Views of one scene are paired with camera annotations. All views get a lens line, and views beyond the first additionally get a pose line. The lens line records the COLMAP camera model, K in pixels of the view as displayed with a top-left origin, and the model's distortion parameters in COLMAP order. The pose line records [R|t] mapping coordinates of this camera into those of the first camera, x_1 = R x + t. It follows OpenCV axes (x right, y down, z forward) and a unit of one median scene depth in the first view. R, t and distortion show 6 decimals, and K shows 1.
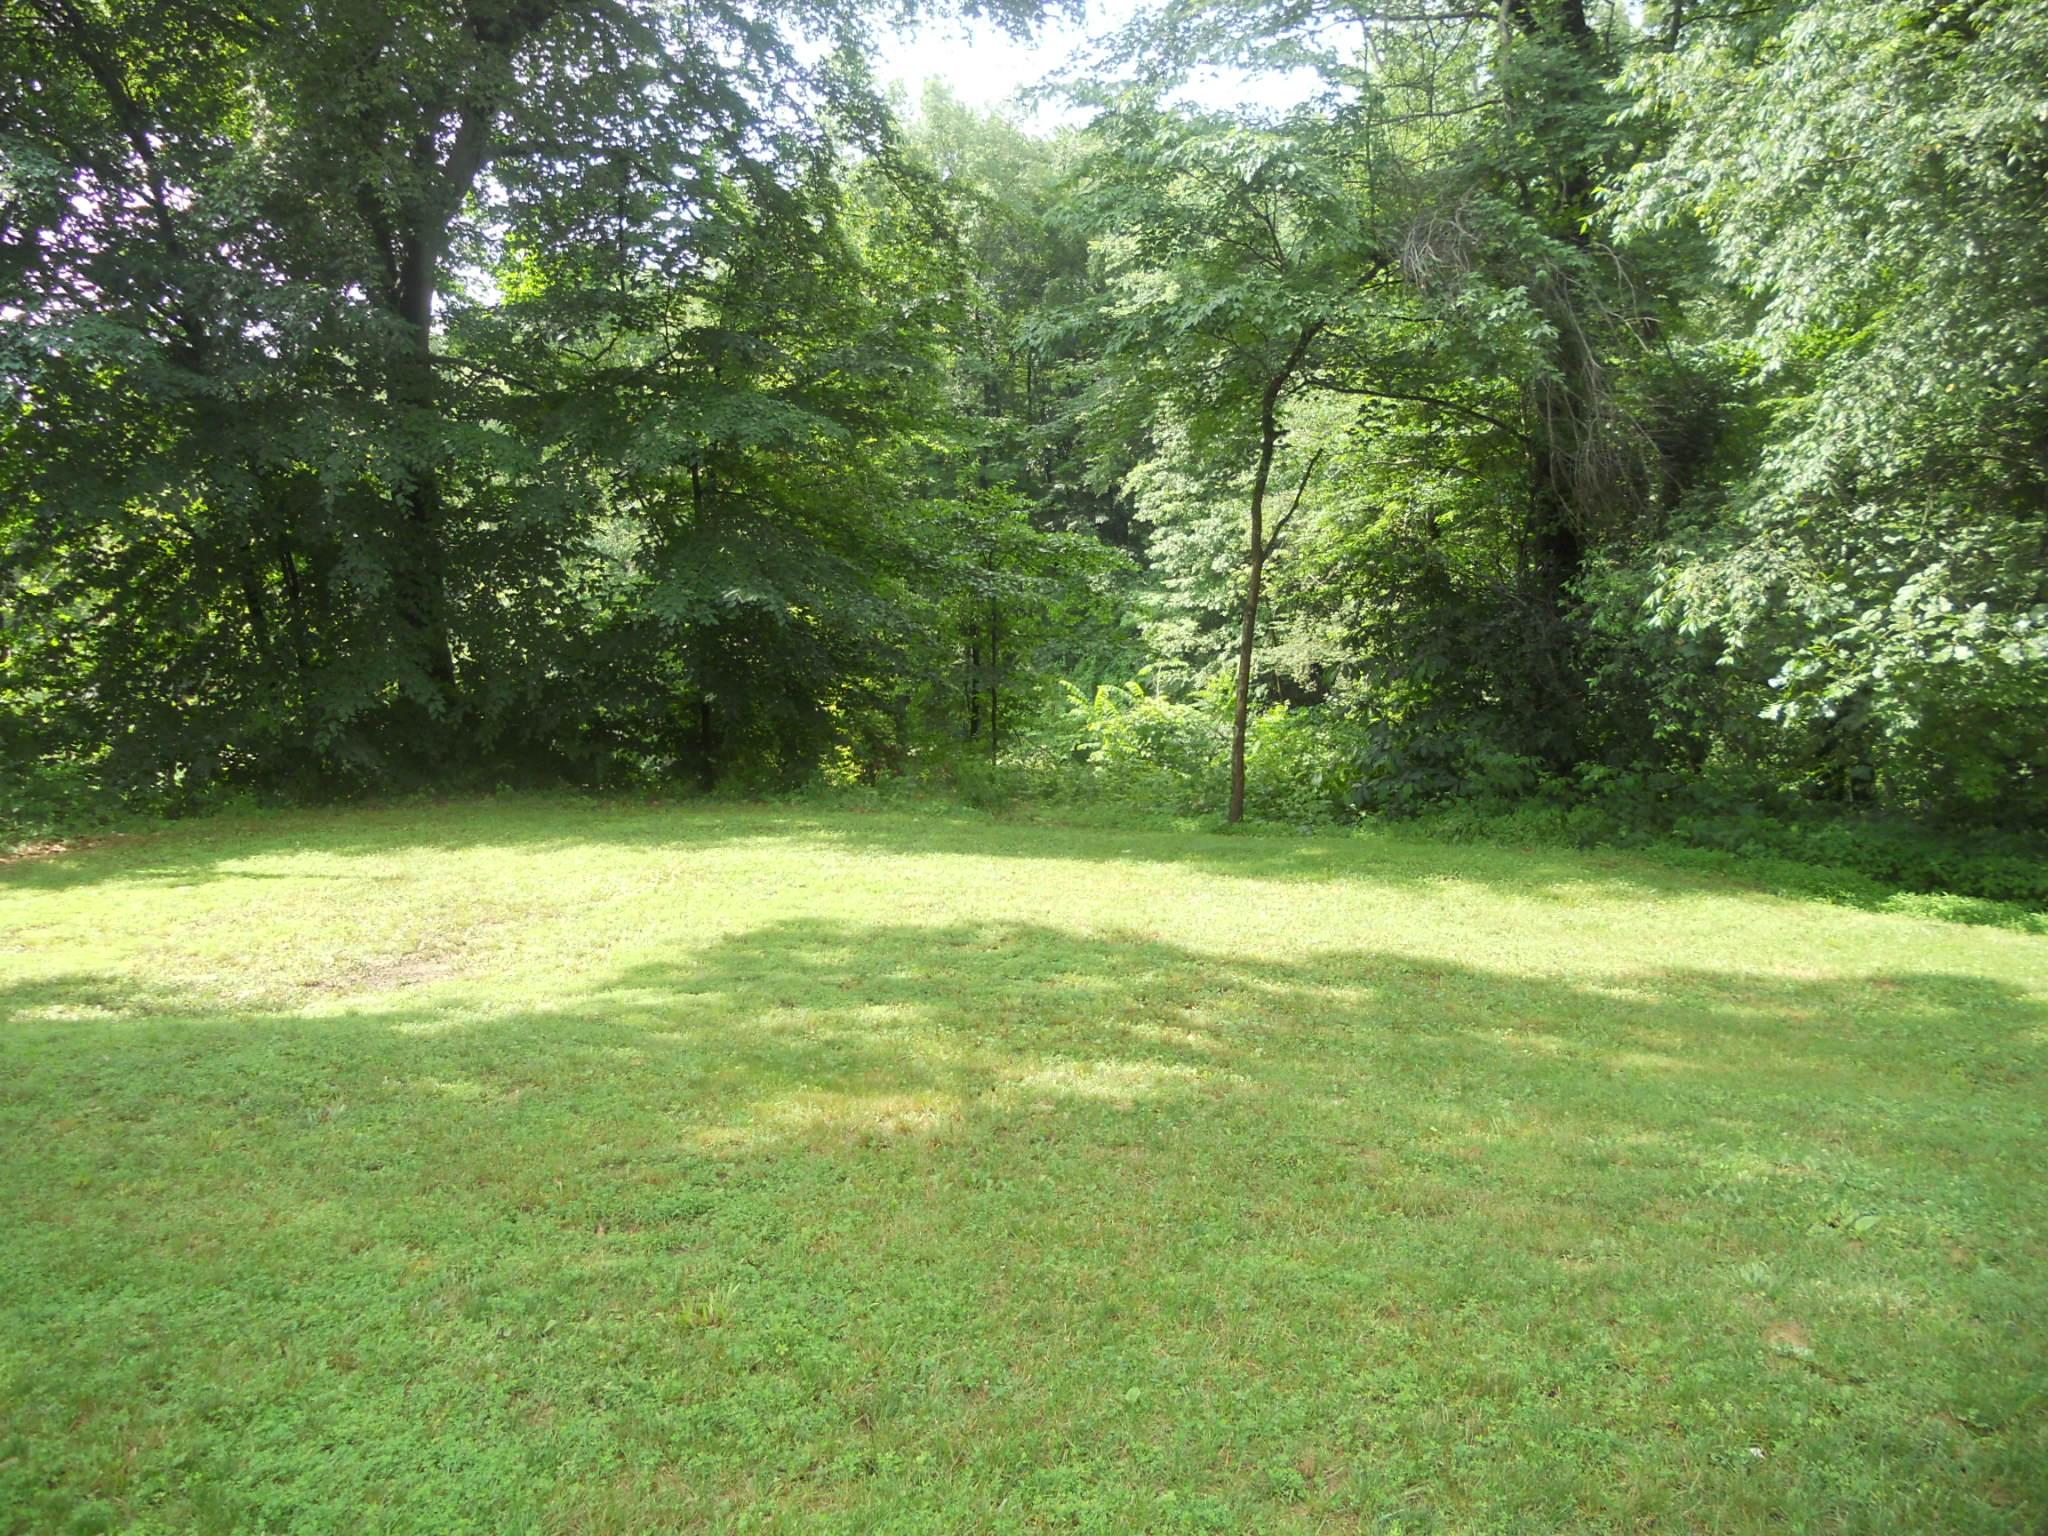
lens RADIAL K [[1607.6, 0, 1050.8], [0, 1607.6, 777.1], [0, 0, 1]] dist [-0.062423, 0.025550]
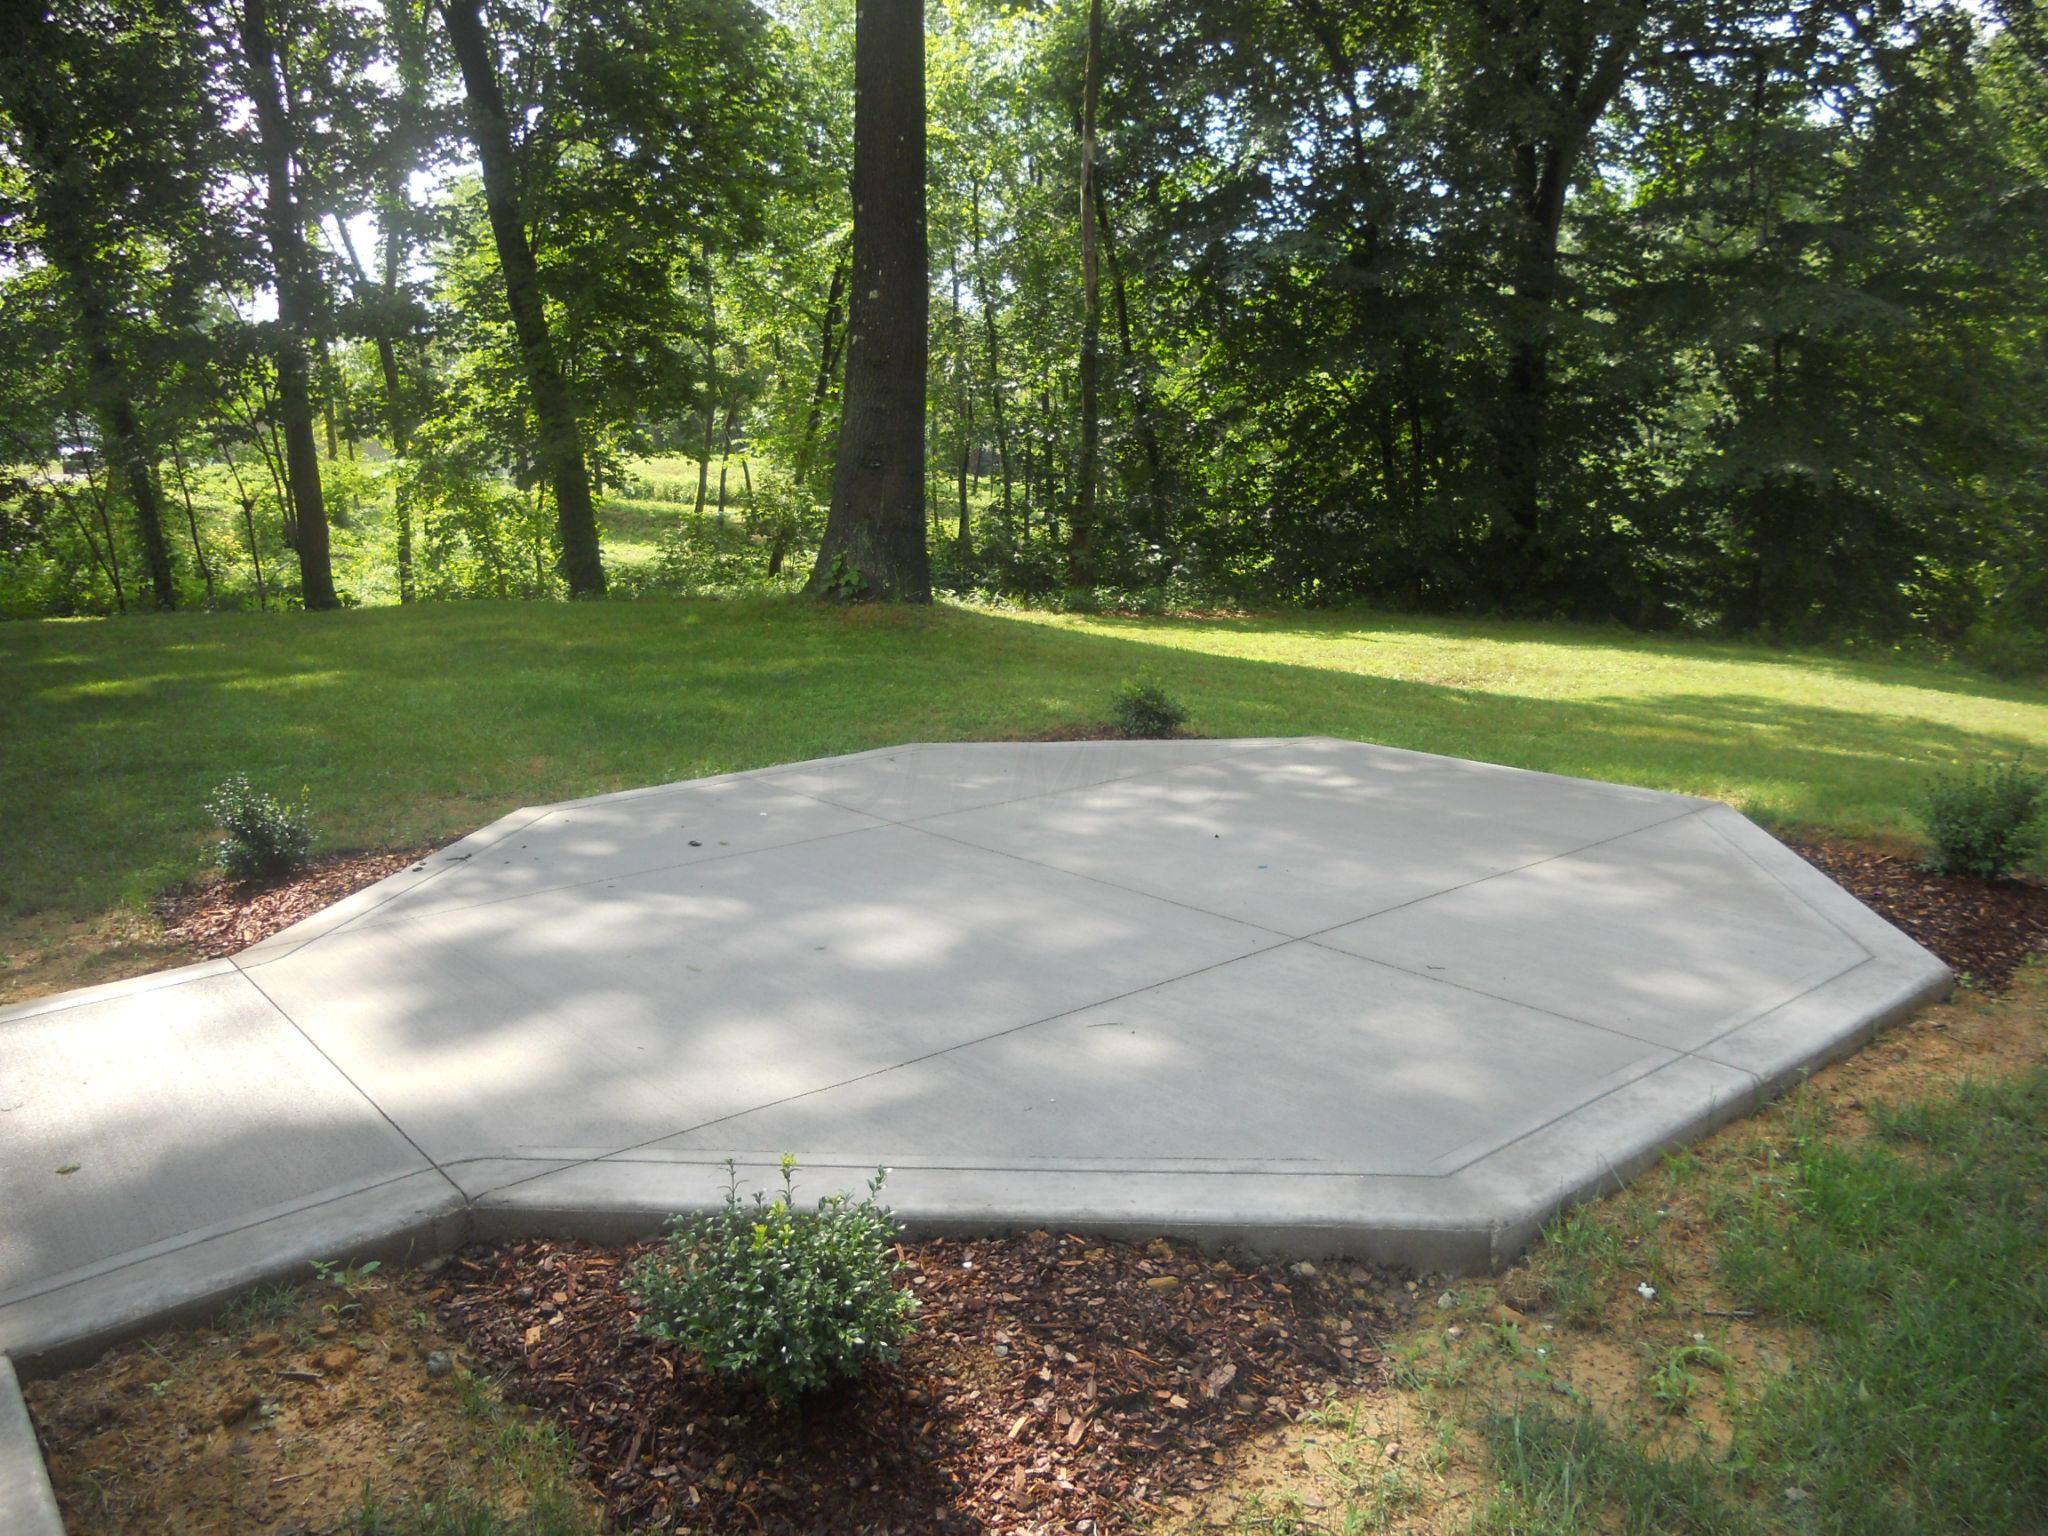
lens RADIAL K [[1595.3, 0, 931.3], [0, 1595.3, 780.1], [0, 0, 1]] dist [-0.082905, 0.032562]
pose [[0.736961, 0.165300, -0.655411, 0.101848], [-0.114948, 0.986162, 0.119467, 0.037527], [0.666089, -0.012704, 0.745764, -0.194155]]
